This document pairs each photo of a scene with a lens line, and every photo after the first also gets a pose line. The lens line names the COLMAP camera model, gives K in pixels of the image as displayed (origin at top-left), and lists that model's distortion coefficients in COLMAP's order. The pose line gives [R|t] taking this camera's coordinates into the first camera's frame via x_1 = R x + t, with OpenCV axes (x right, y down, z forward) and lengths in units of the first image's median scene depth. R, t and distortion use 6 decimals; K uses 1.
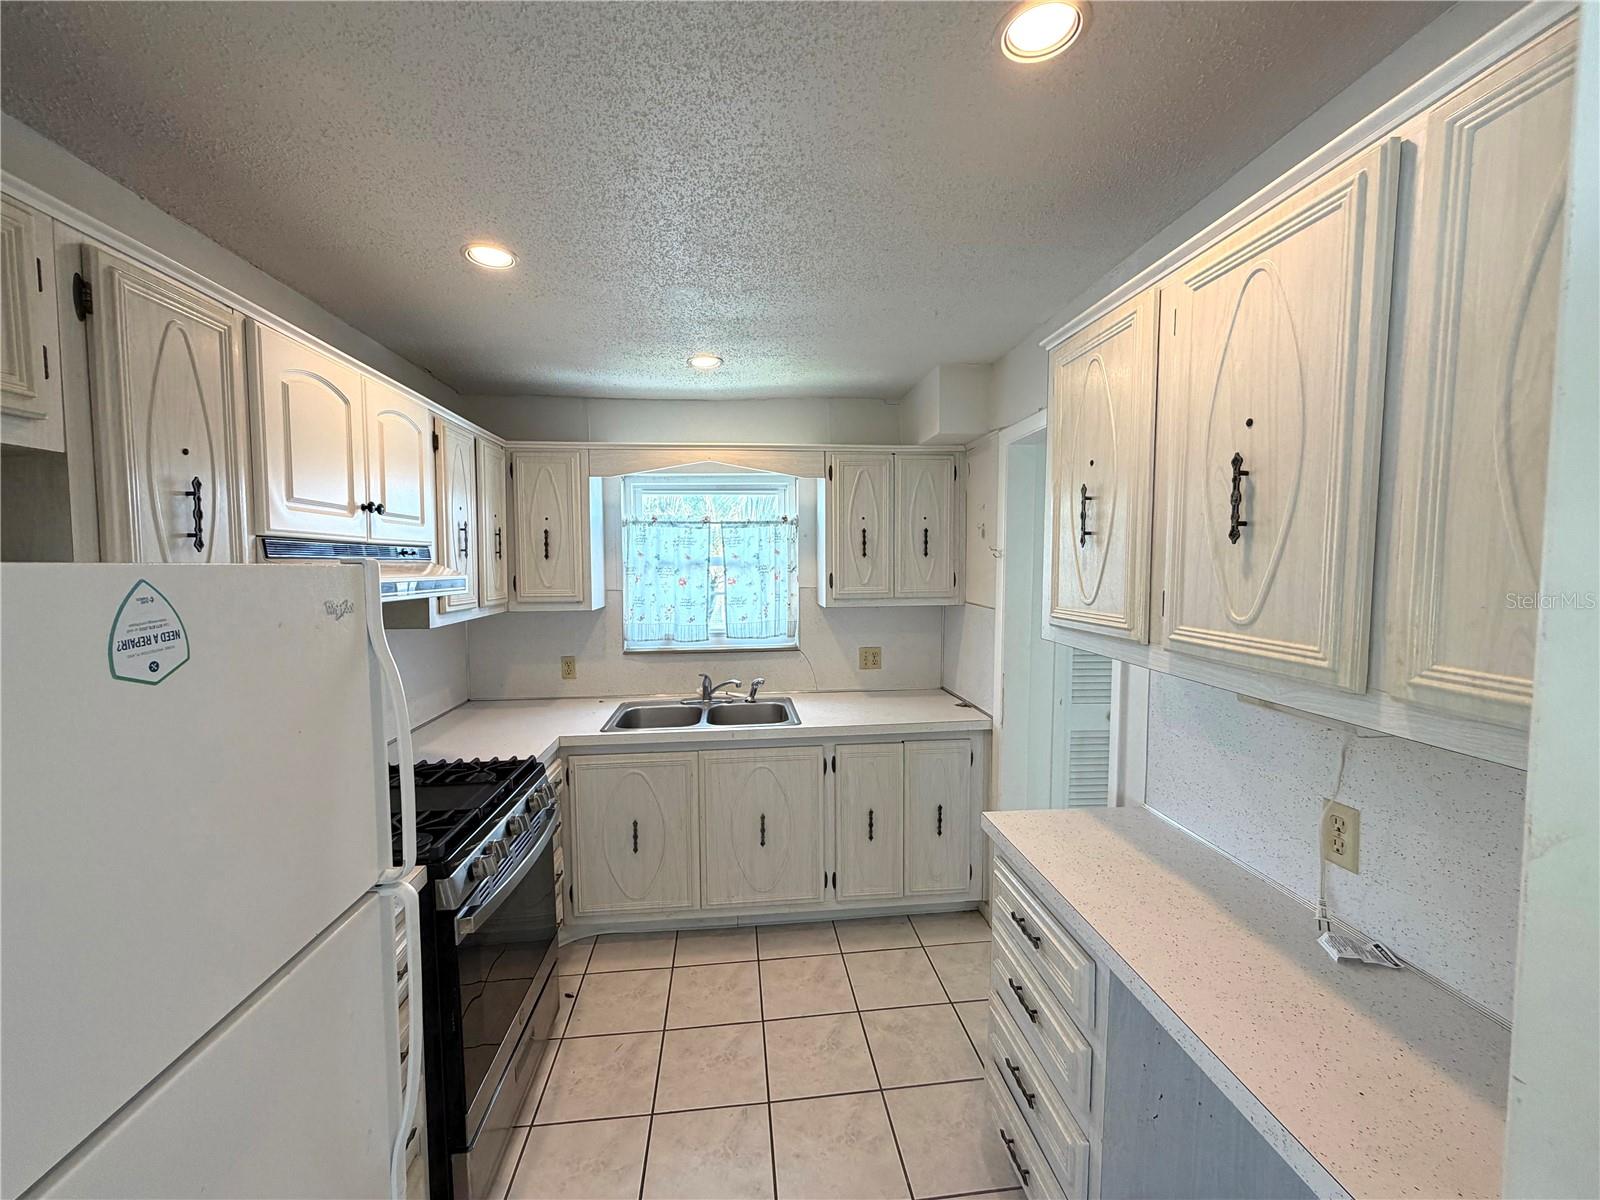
lens RADIAL K [[640.0, 0, 796.8], [0, 640.0, 593.5], [0, 0, 1]] dist [0.000285, -0.000394]
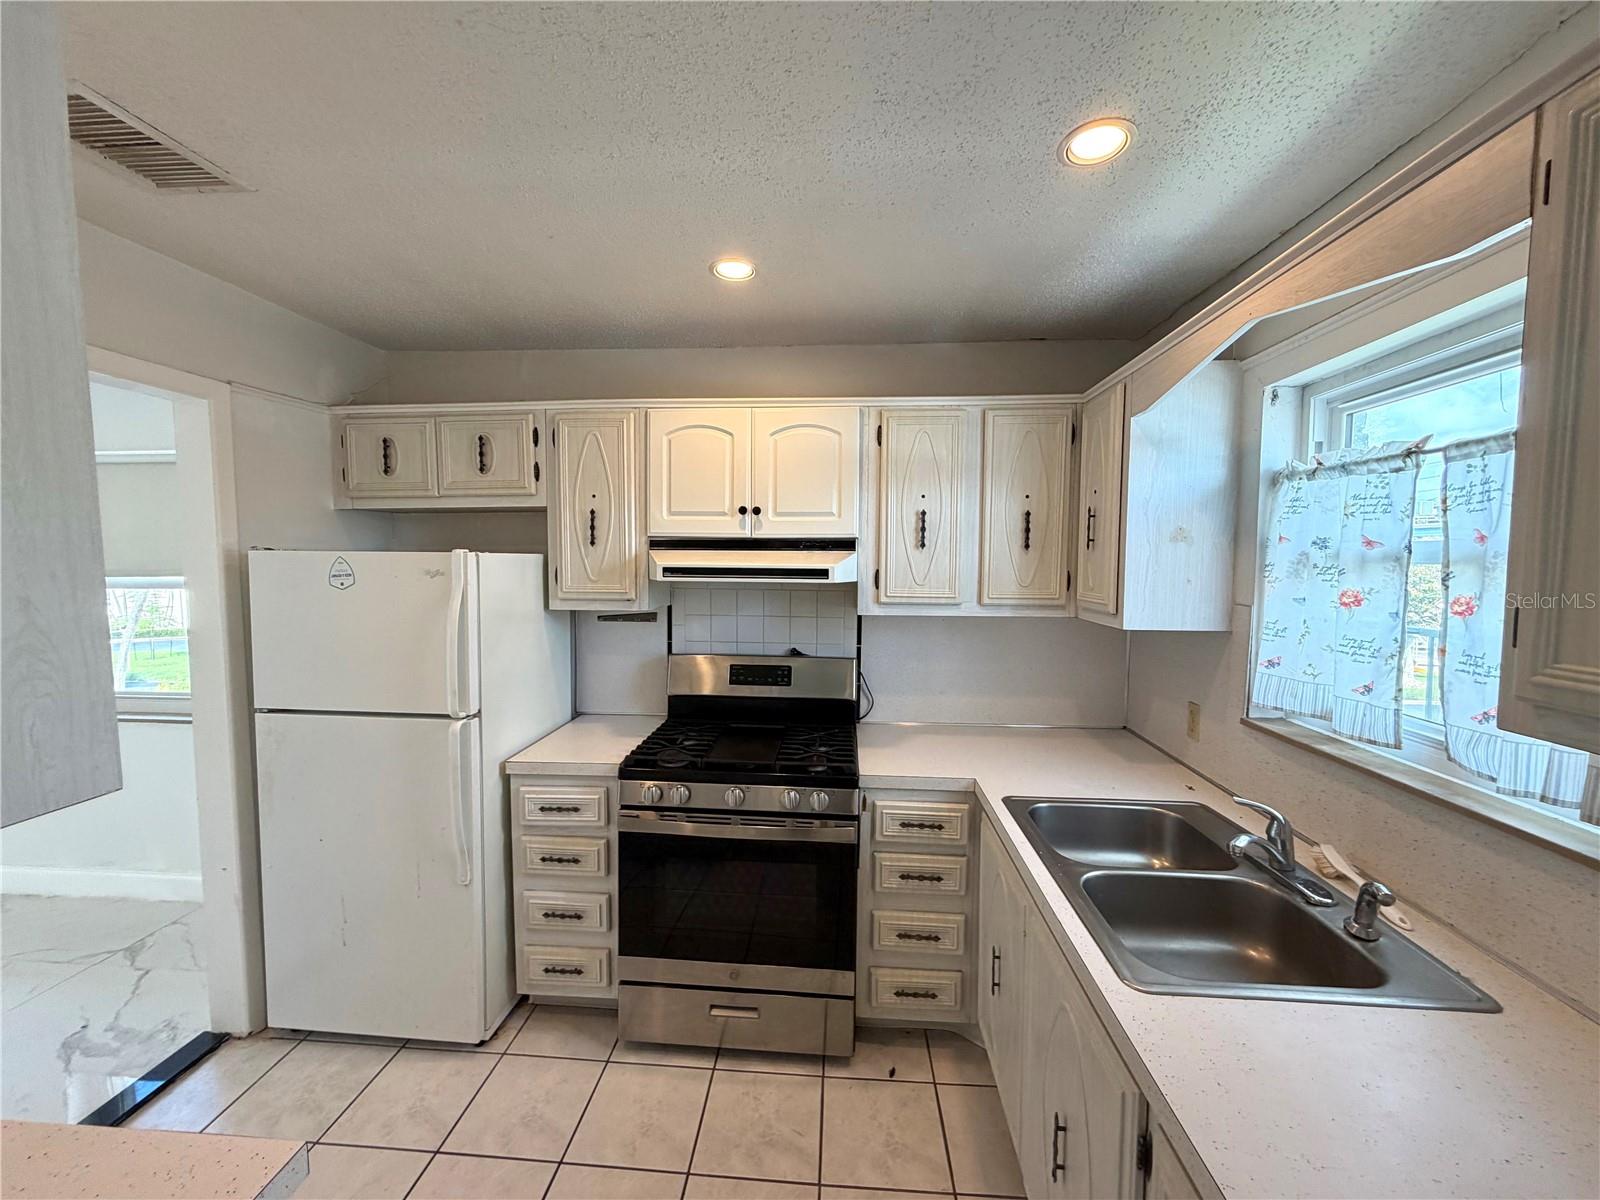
lens RADIAL K [[640.0, 0, 799.5], [0, 640.0, 597.4], [0, 0, 1]] dist [0.000285, -0.000394]
pose [[-0.171734, 0.064278, -0.983044, 0.572772], [-0.052668, 0.995843, 0.074316, -0.057958], [0.983734, 0.064538, -0.167635, 1.256052]]
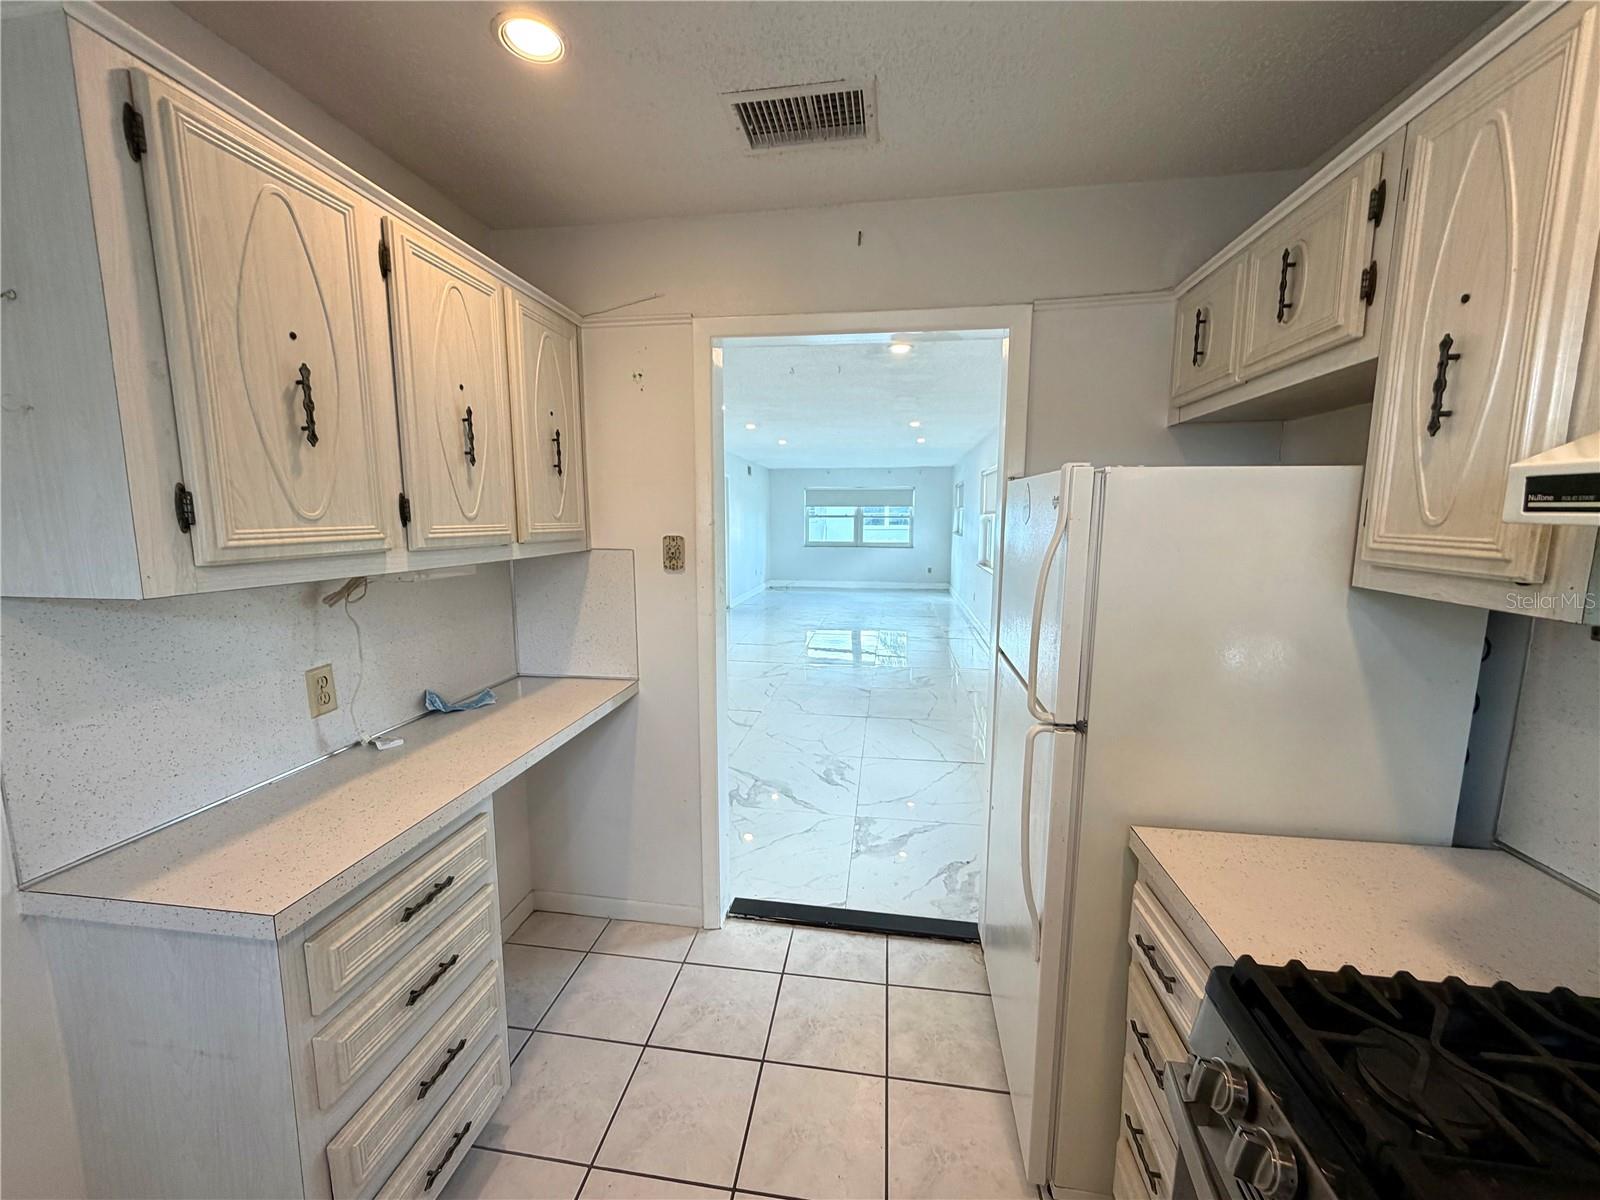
lens RADIAL K [[640.0, 0, 794.4], [0, 640.0, 598.6], [0, 0, 1]] dist [0.000285, -0.000394]
pose [[-0.970989, -0.028398, 0.237434, -0.242900], [0.016338, 0.982725, 0.184350, -0.018660], [-0.238567, 0.182881, -0.953751, 1.251497]]
